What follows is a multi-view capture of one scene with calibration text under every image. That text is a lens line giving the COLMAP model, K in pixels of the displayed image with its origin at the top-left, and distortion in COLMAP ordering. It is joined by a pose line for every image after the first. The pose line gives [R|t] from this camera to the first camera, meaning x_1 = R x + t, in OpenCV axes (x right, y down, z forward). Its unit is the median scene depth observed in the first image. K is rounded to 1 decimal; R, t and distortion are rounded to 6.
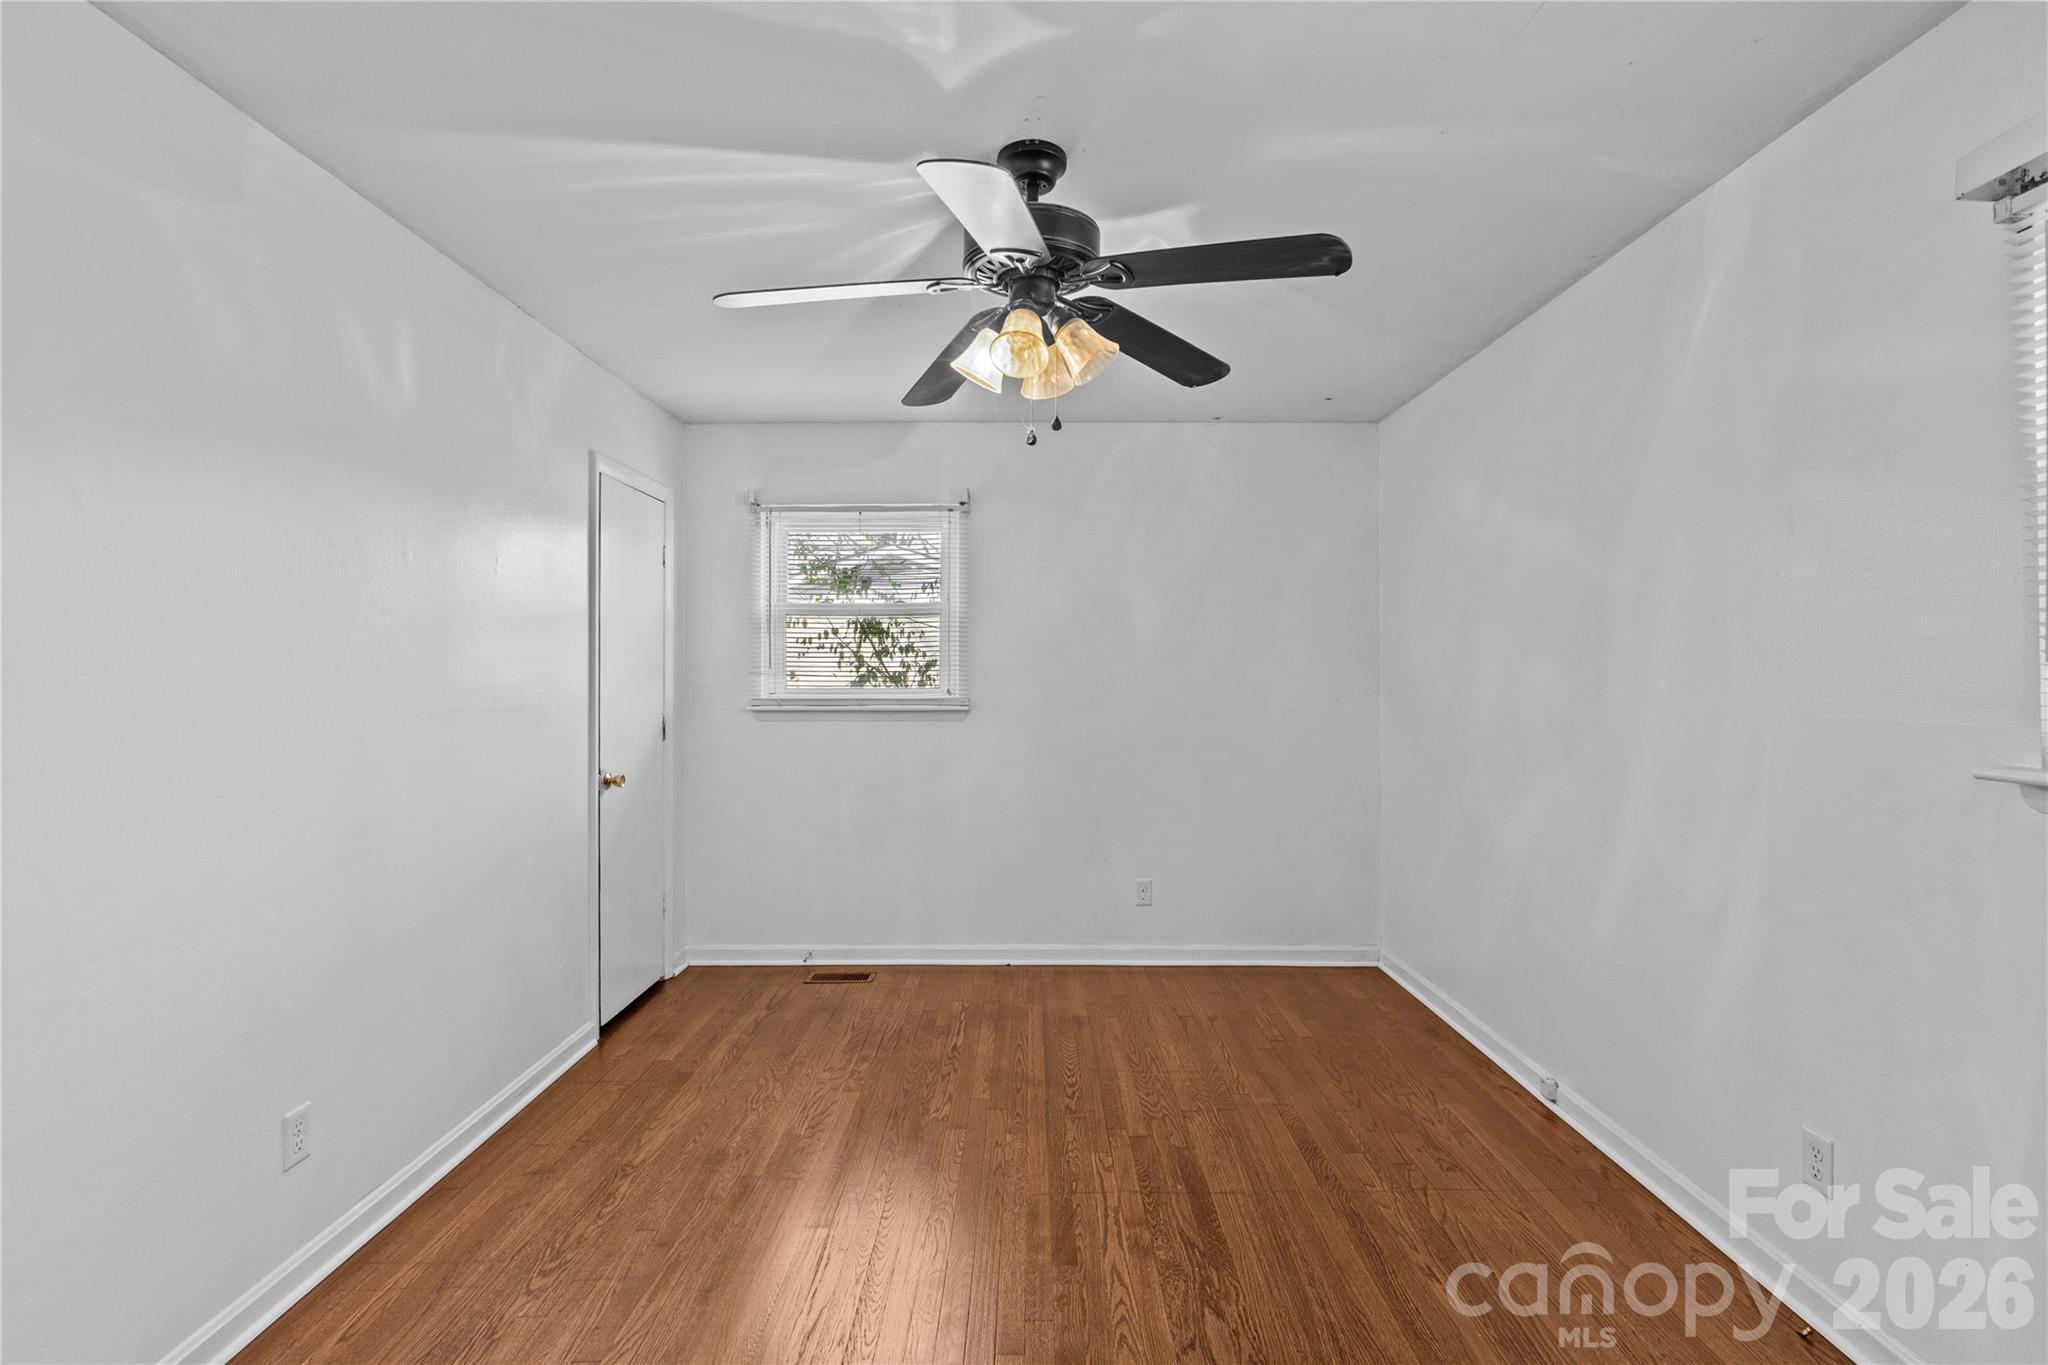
lens RADIAL K [[965.2, 0, 1021.3], [0, 965.2, 681.8], [0, 0, 1]] dist [-0.010040, 0.001480]
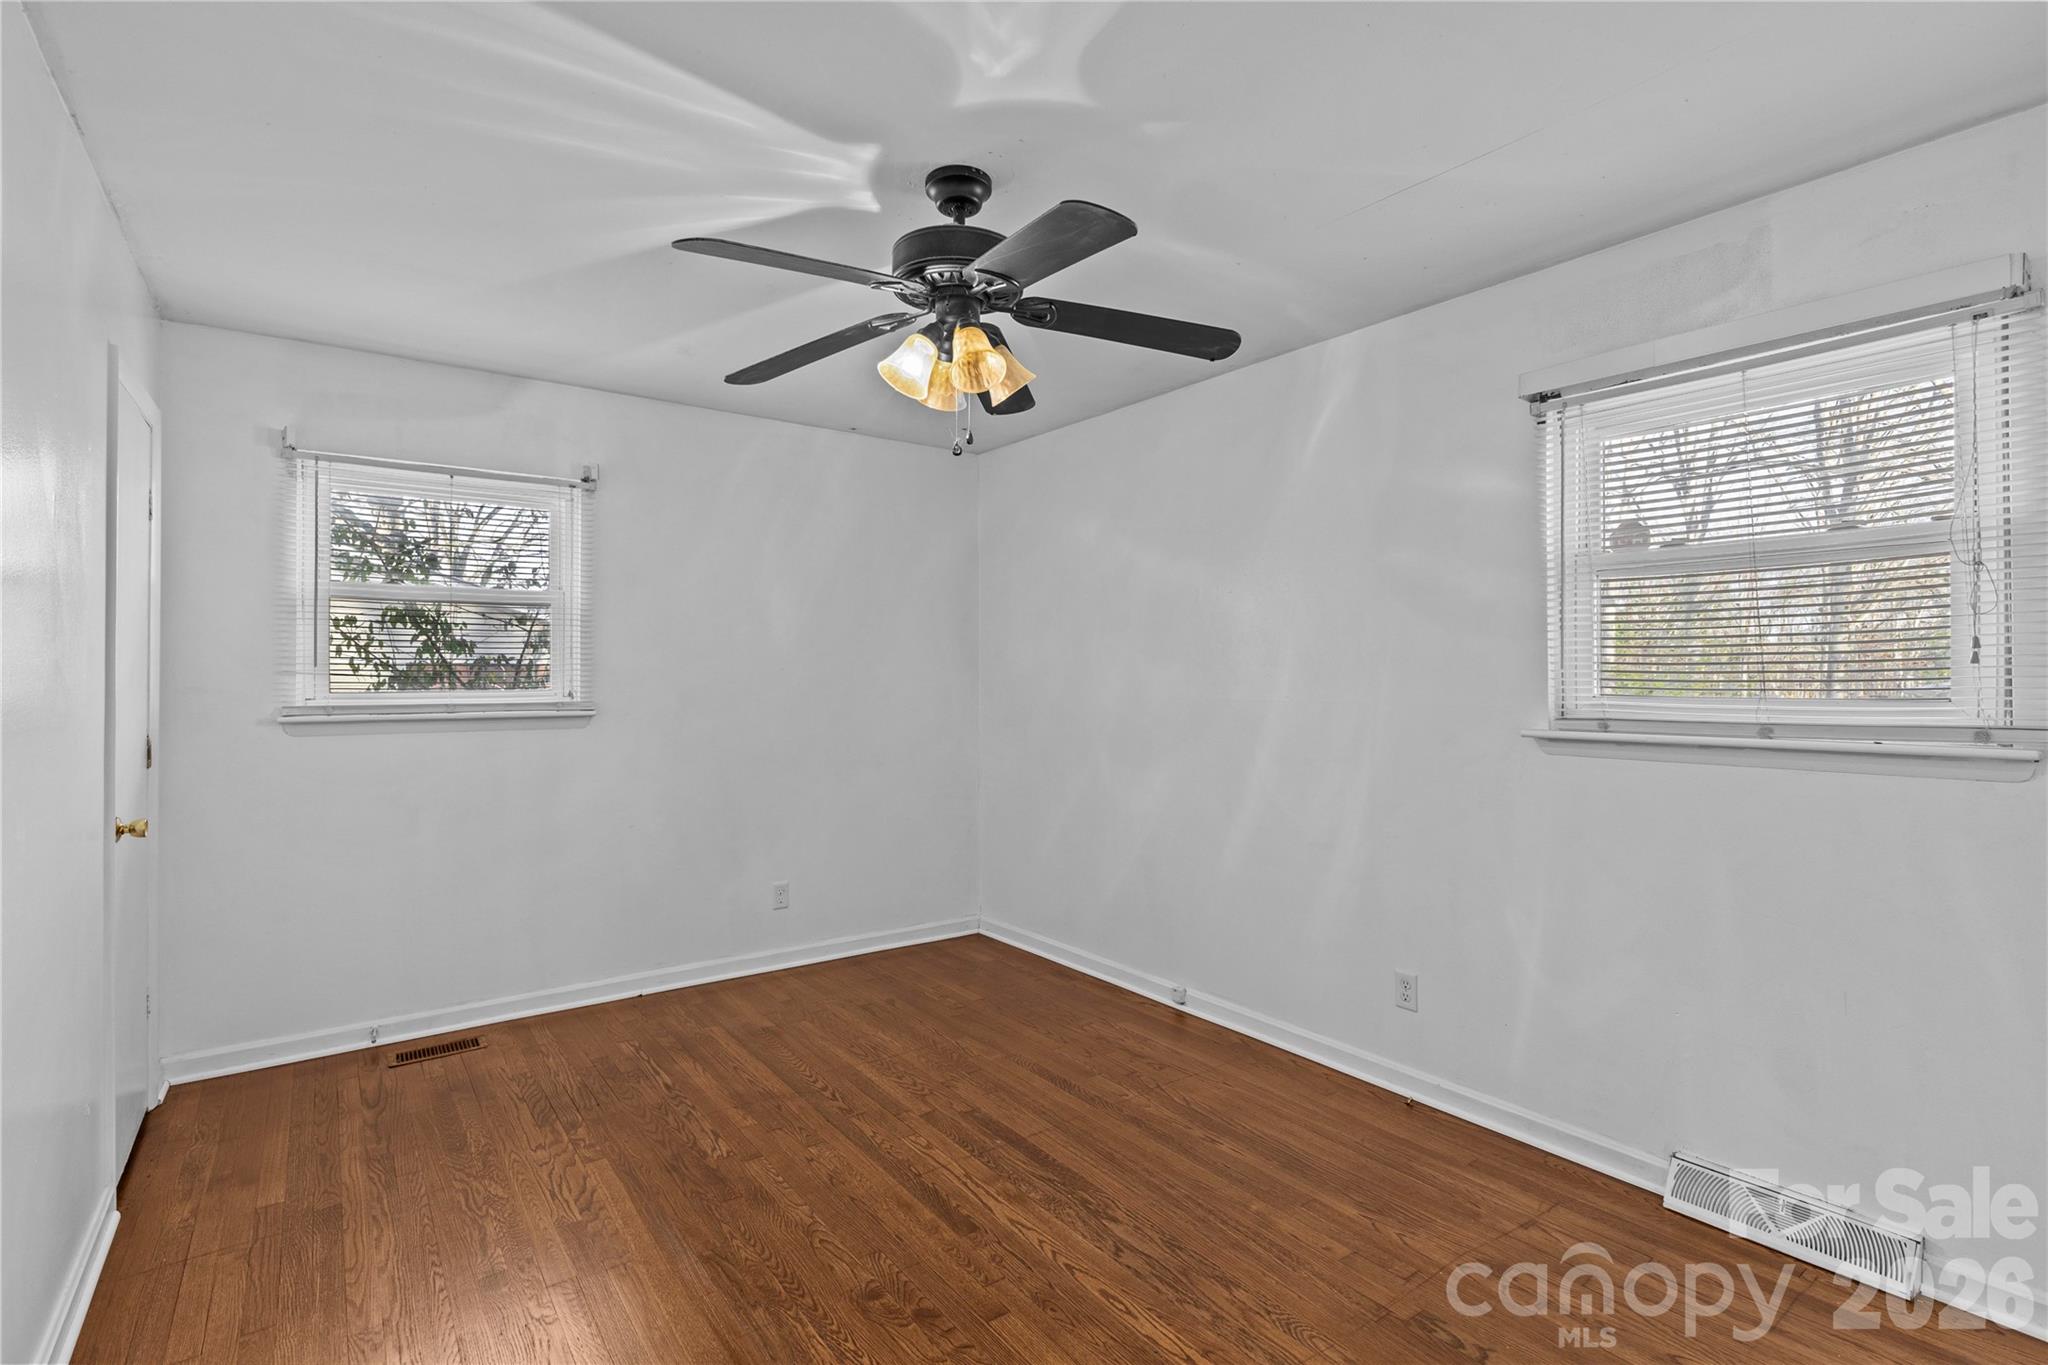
lens RADIAL K [[965.2, 0, 1030.2], [0, 965.2, 679.3], [0, 0, 1]] dist [-0.010040, 0.001480]
pose [[0.795466, -0.000724, 0.605998, -0.347373], [0.003370, 0.999989, -0.003228, 0.000833], [-0.605989, 0.004610, 0.795459, 0.074334]]
